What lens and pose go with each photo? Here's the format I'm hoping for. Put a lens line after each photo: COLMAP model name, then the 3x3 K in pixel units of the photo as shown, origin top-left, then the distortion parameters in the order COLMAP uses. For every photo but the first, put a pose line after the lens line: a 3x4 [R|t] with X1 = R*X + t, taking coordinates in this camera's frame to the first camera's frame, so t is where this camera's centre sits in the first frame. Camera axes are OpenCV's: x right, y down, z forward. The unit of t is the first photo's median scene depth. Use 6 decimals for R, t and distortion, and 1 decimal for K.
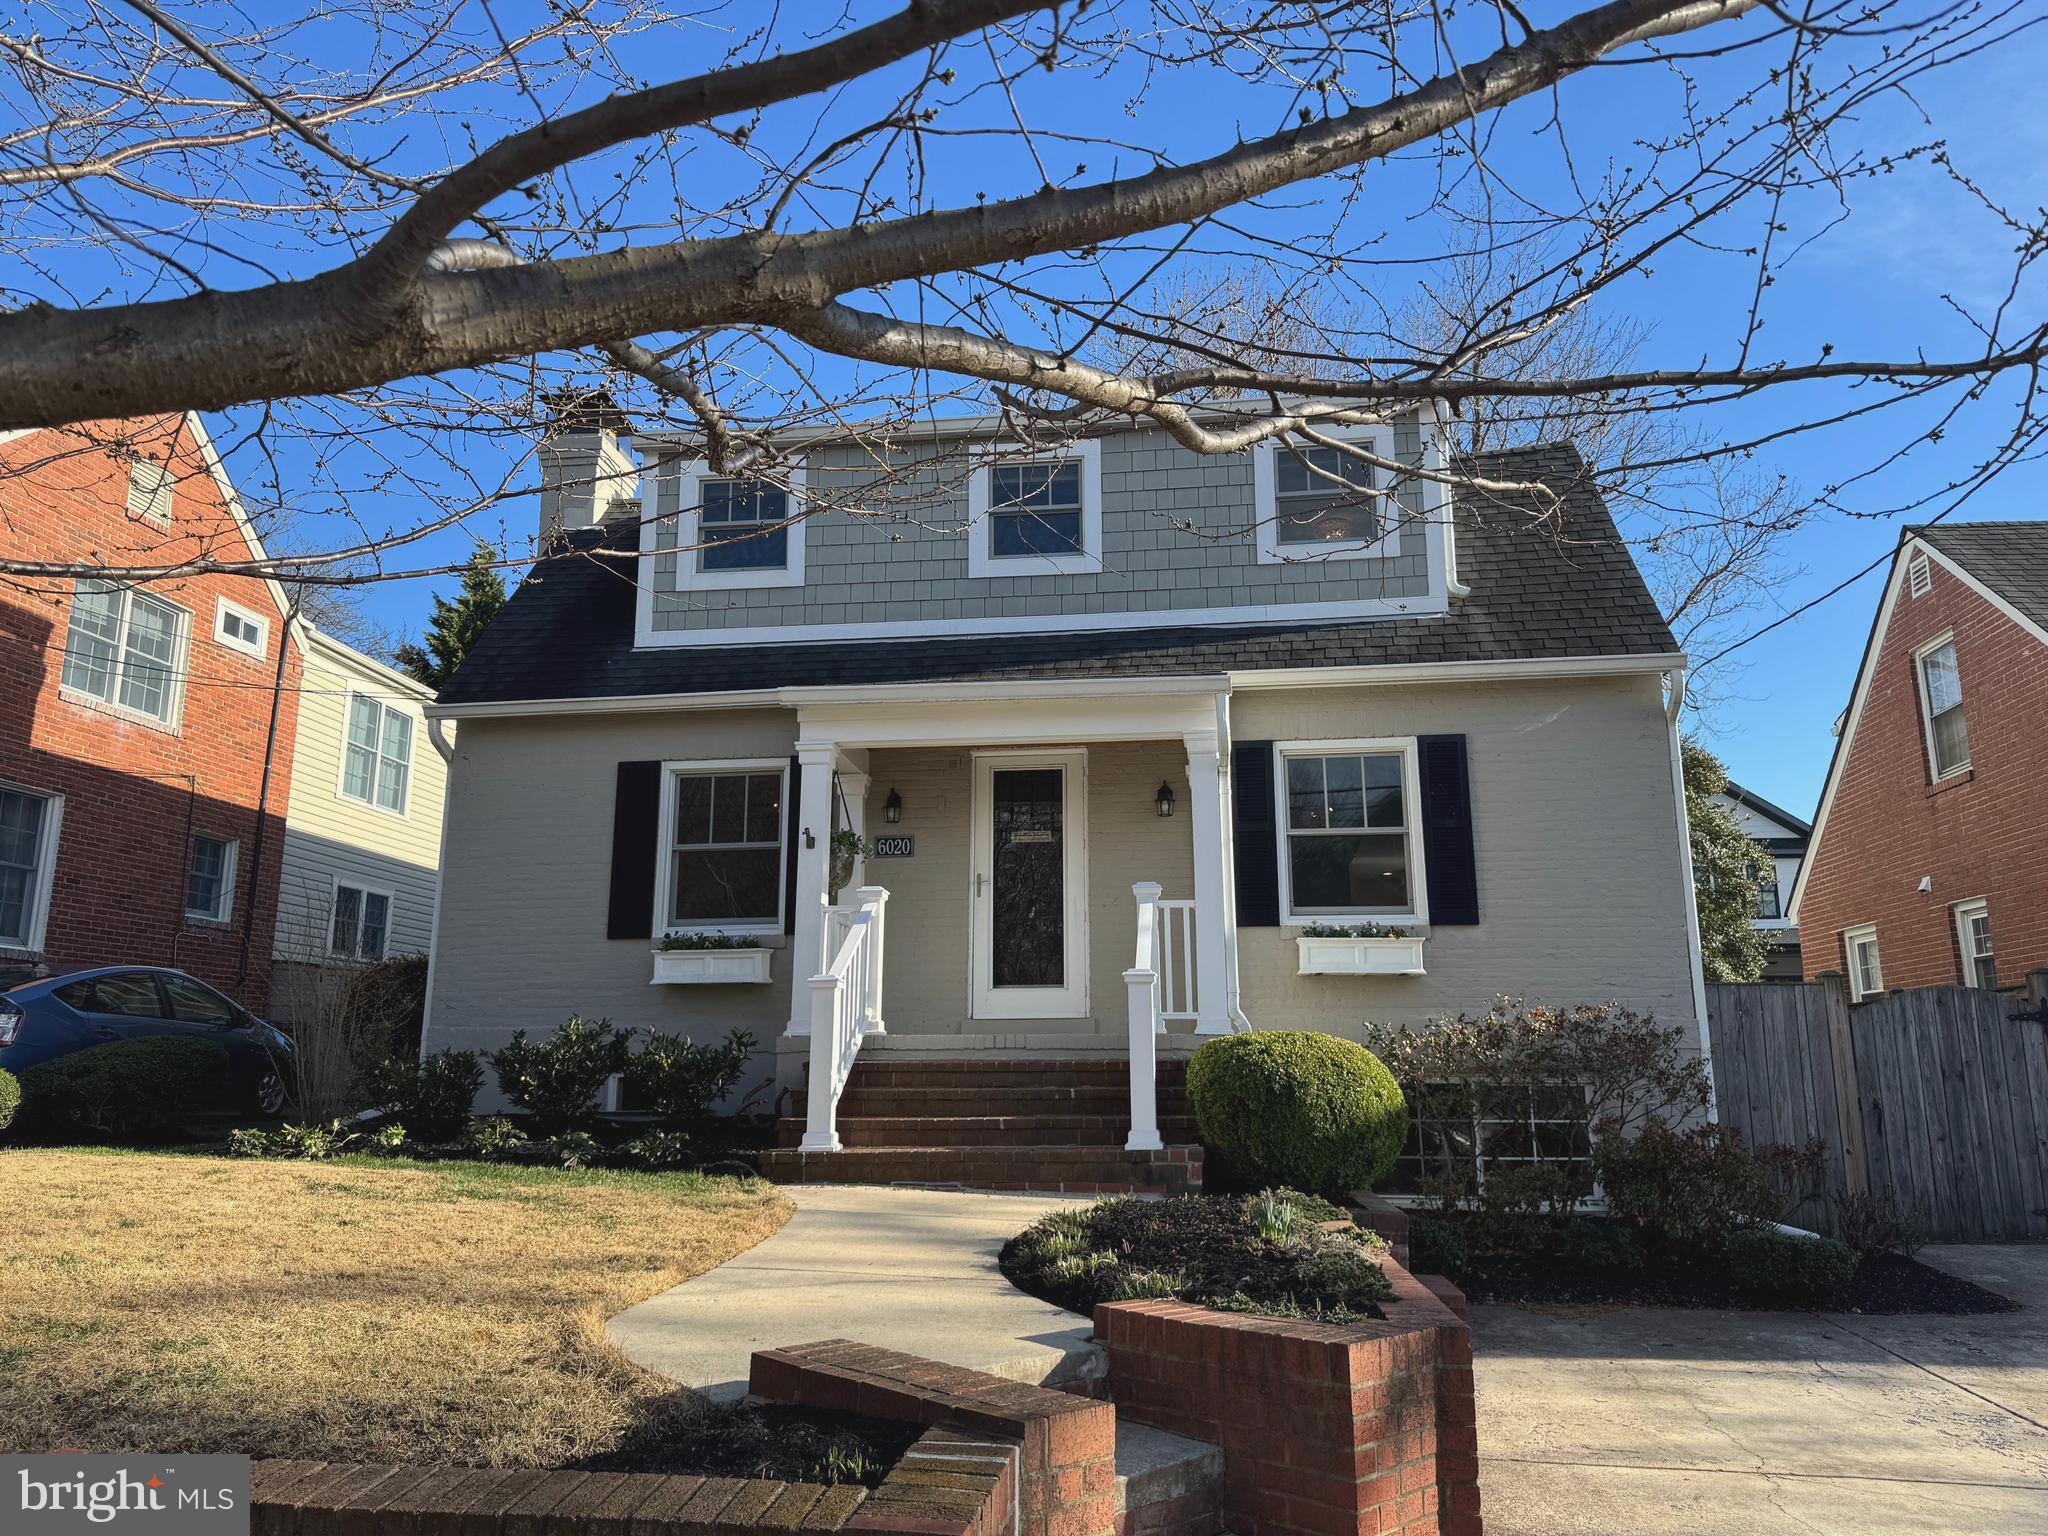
lens RADIAL K [[1435.5, 0, 1037.0], [0, 1435.5, 761.1], [0, 0, 1]] dist [0.097464, -0.125908]
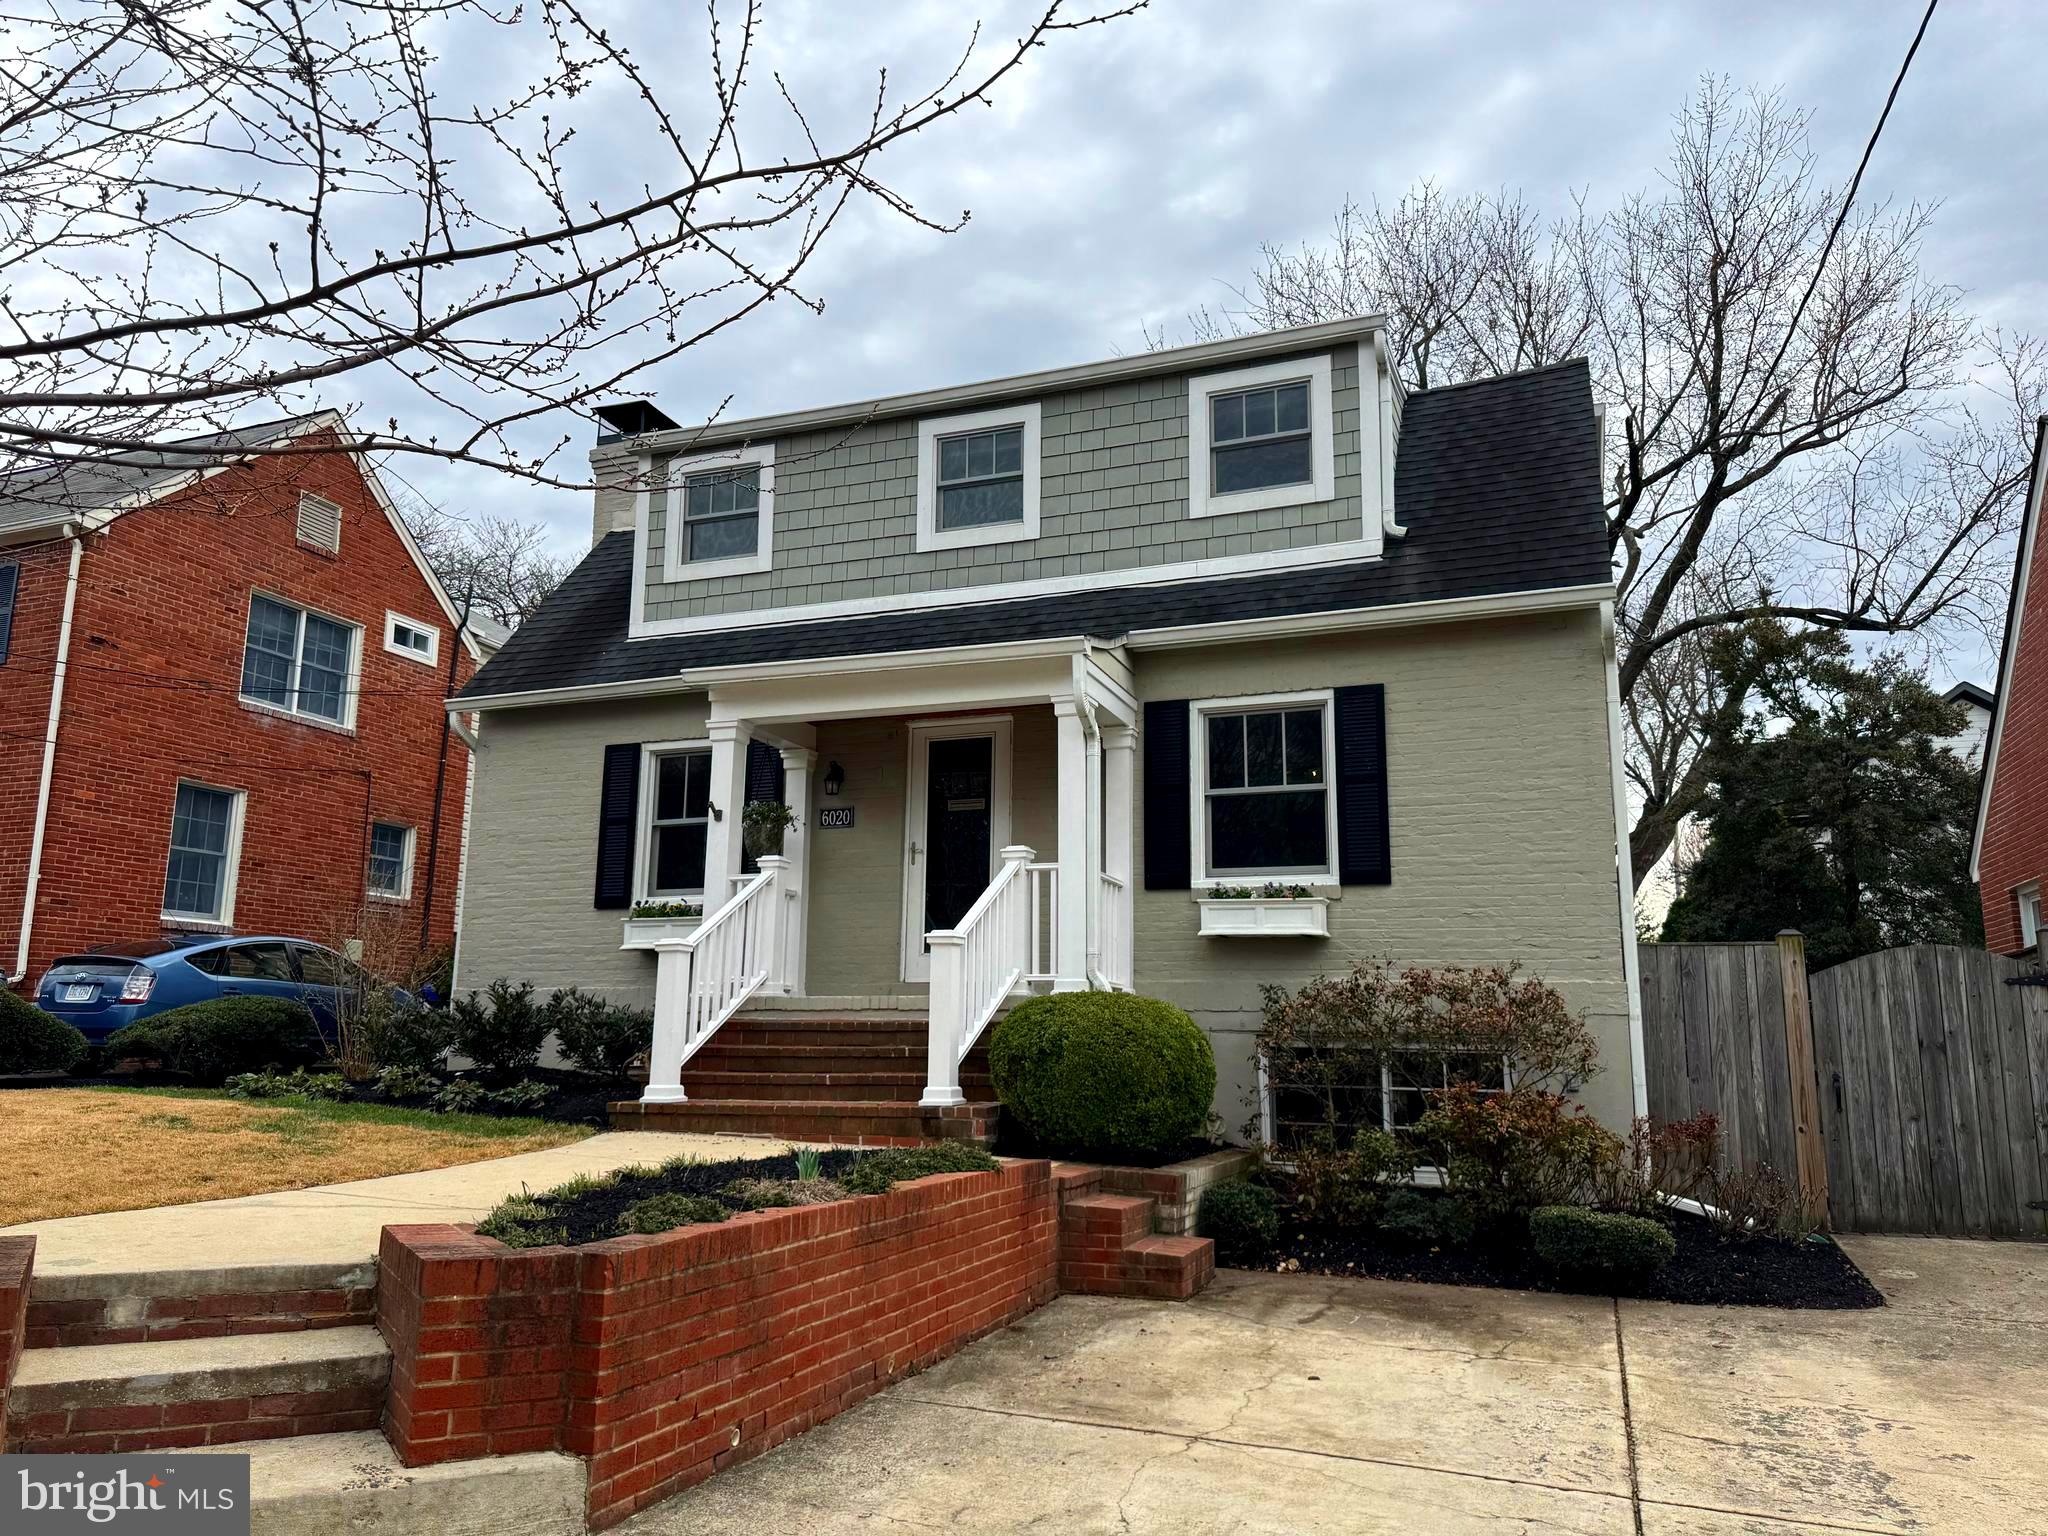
lens RADIAL K [[1445.0, 0, 1024.0], [0, 1445.0, 768.0], [0, 0, 1]] dist [0.100273, -0.137307]
pose [[0.971205, -0.032506, -0.236018, 0.277826], [0.037674, 0.999138, 0.017415, 0.010682], [0.235248, -0.025805, 0.971593, 0.017025]]
